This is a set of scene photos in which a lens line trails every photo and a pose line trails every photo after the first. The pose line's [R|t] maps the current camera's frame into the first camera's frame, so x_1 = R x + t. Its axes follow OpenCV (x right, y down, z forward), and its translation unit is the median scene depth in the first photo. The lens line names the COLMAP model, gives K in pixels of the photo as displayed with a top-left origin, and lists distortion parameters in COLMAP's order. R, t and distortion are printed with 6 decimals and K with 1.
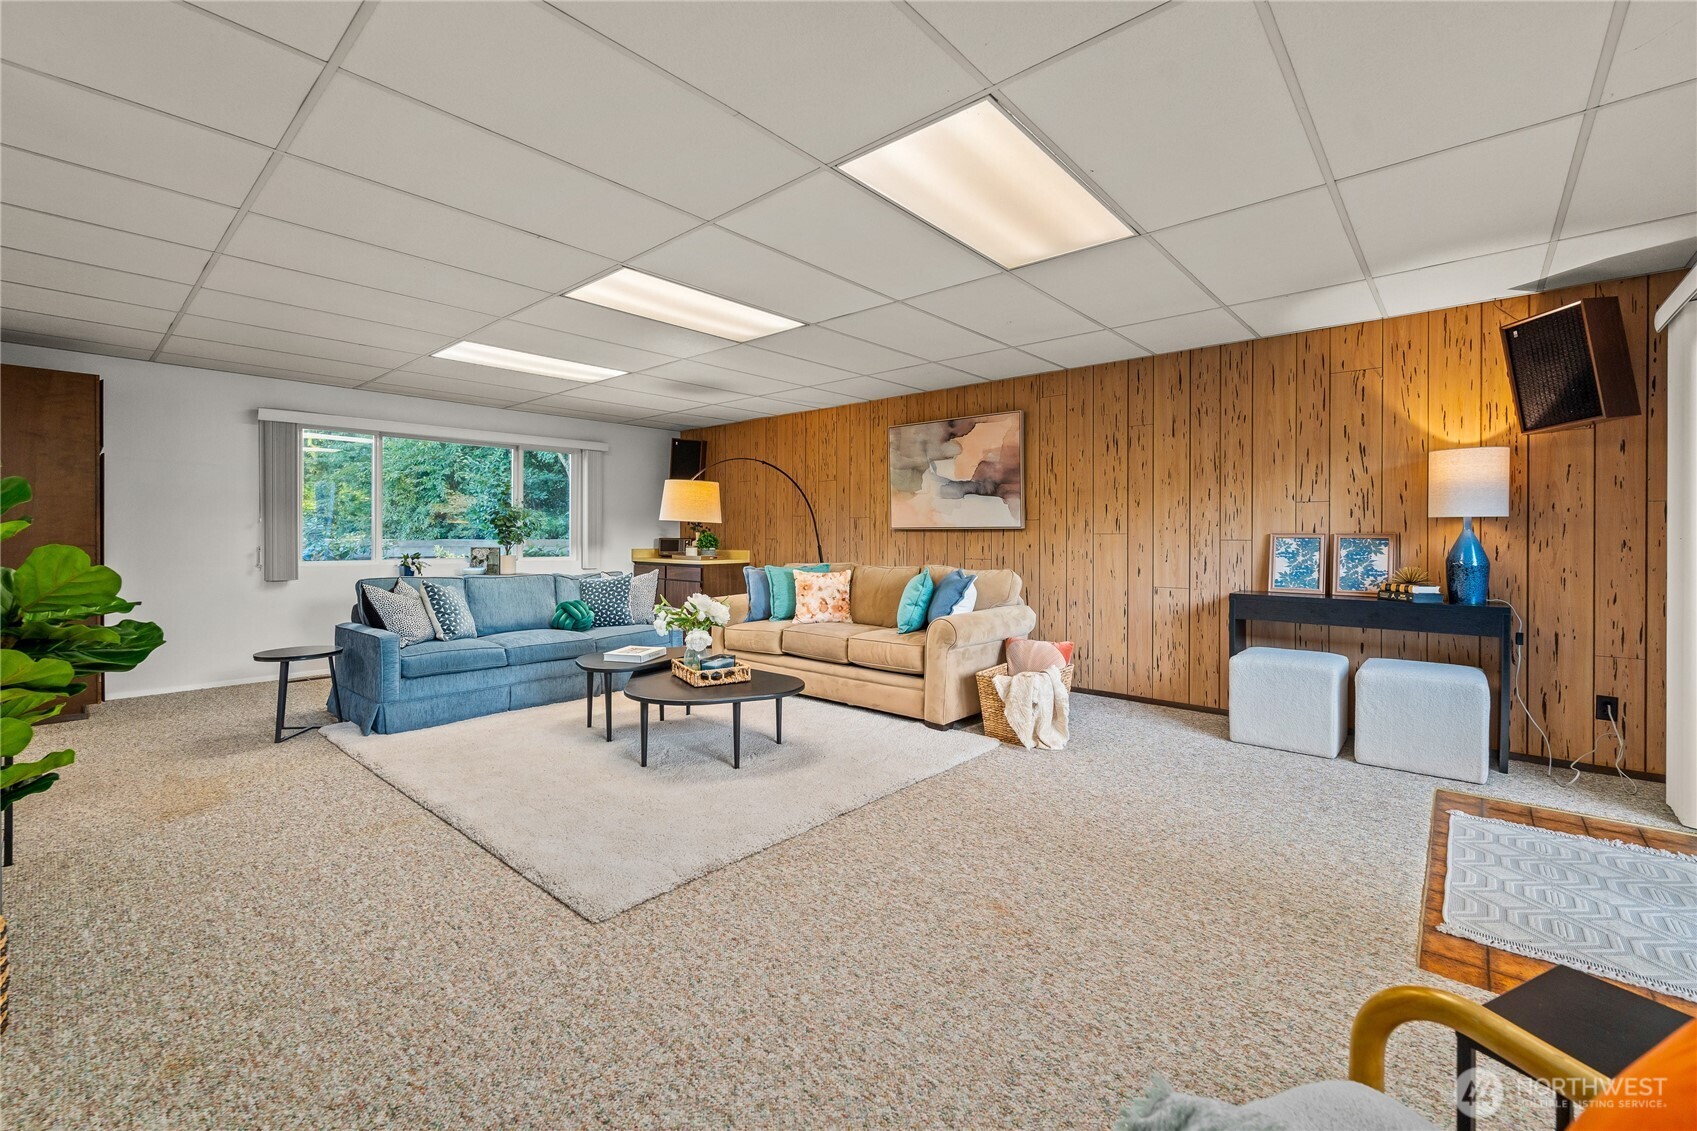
lens RADIAL K [[713.7, 0, 835.1], [0, 713.7, 537.9], [0, 0, 1]] dist [-0.001508, -0.001828]
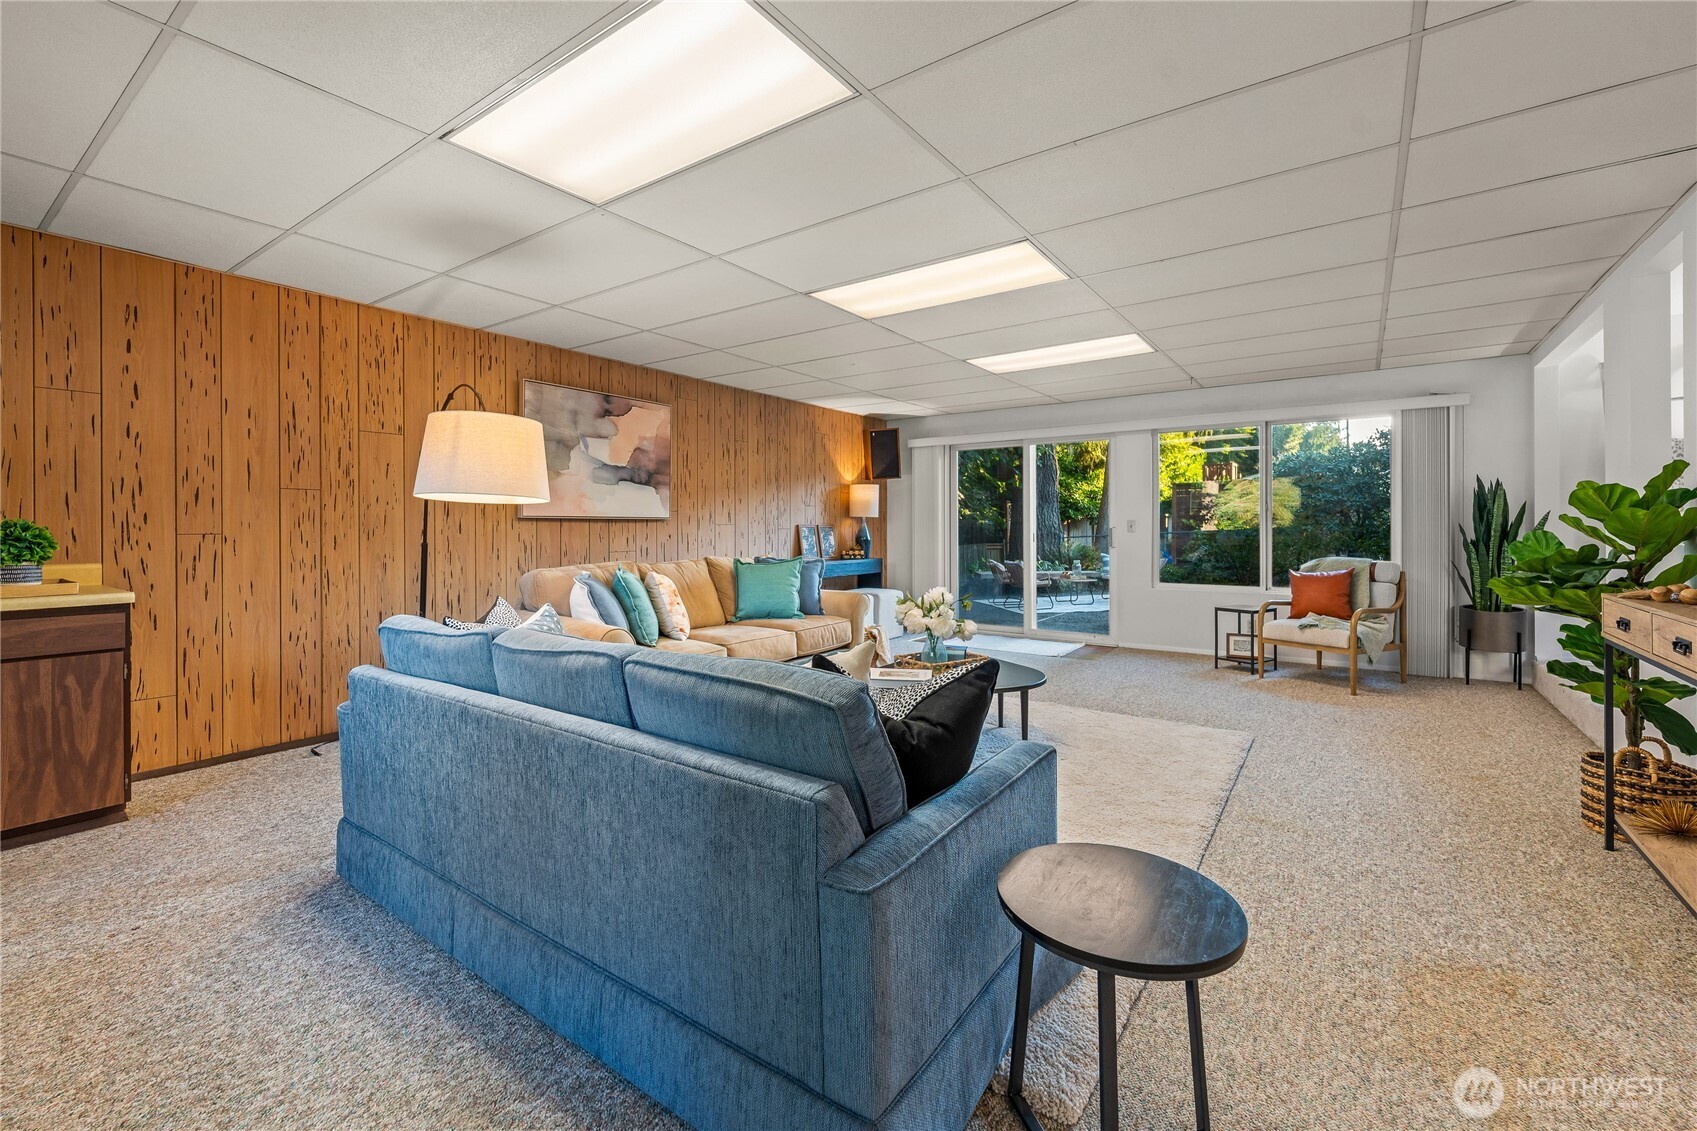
lens RADIAL K [[713.7, 0, 830.4], [0, 713.7, 529.6], [0, 0, 1]] dist [-0.001508, -0.001828]
pose [[-0.096285, -0.005097, 0.995341, -0.898323], [0.003732, 0.999978, 0.005481, -0.003442], [-0.995347, 0.004242, -0.096264, 0.986999]]
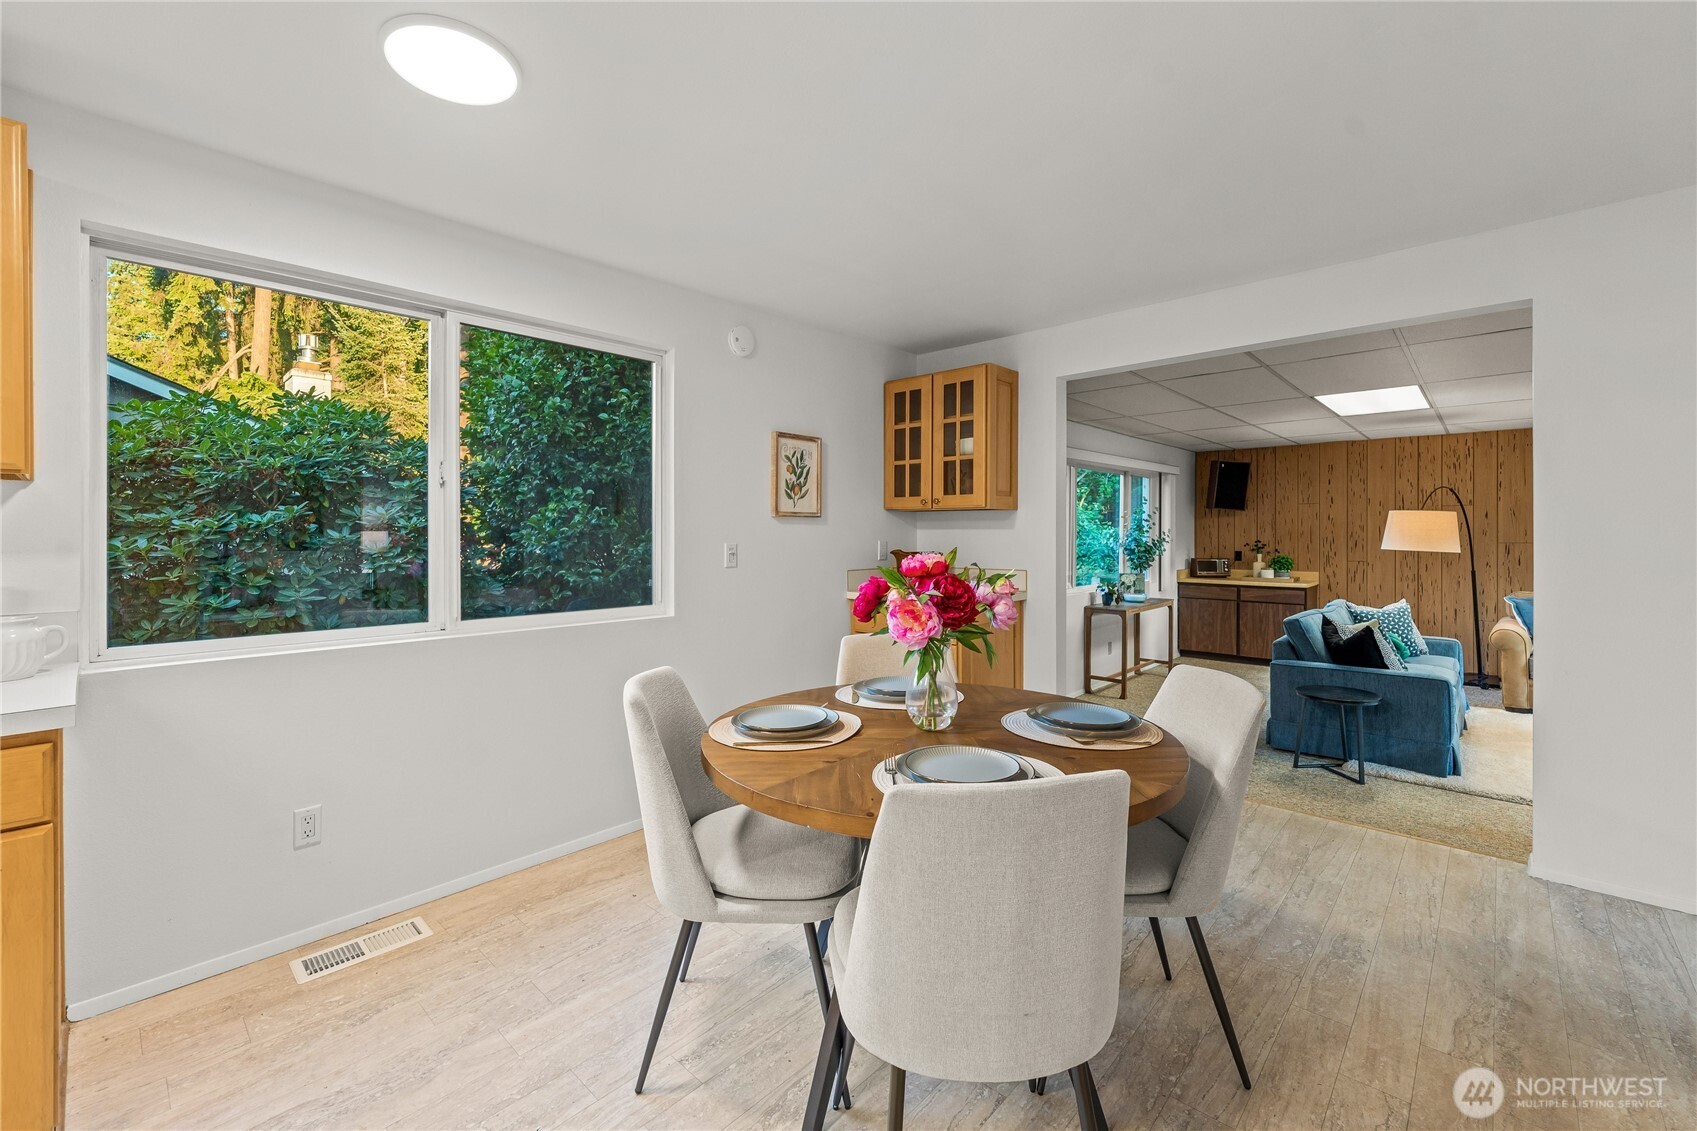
lens RADIAL K [[713.7, 0, 835.8], [0, 713.7, 524.6], [0, 0, 1]] dist [-0.001508, -0.001828]
pose [[0.999805, -0.005132, -0.019066, -1.244794], [0.004920, 0.999926, -0.011139, -0.065930], [0.019122, 0.011043, 0.999756, -0.036414]]
